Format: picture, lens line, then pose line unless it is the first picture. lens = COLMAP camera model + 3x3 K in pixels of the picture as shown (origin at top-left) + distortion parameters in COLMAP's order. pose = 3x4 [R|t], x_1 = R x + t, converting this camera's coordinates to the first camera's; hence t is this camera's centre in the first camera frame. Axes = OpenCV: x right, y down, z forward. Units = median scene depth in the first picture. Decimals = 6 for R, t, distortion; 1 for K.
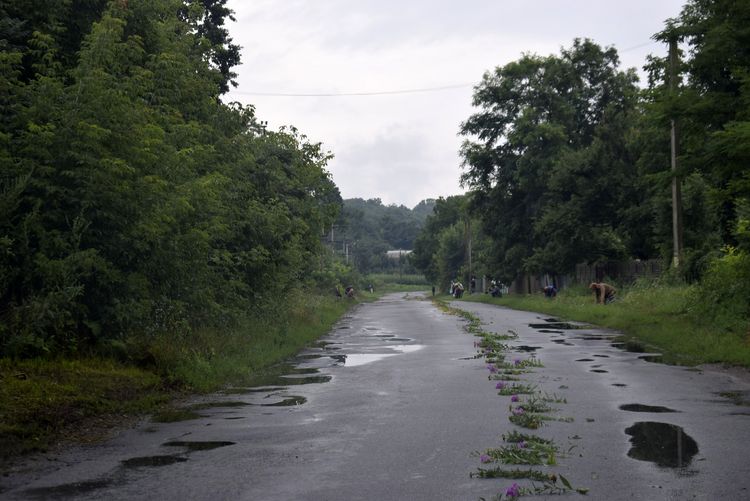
lens RADIAL K [[1770.1, 0, 374.9], [0, 1770.1, 250.9], [0, 0, 1]] dist [0.043700, 0.000000]
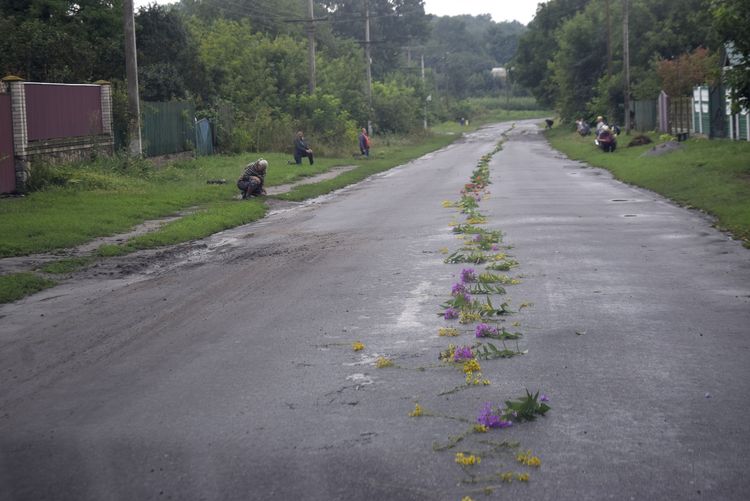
lens RADIAL K [[1770.1, 0, 375.3], [0, 1770.1, 250.8], [0, 0, 1]] dist [0.043700, 0.000000]
pose [[0.997291, -0.026918, -0.068457, 0.008017], [0.033486, 0.994752, 0.096680, 0.003270], [0.065495, -0.098710, 0.992959, 0.226674]]
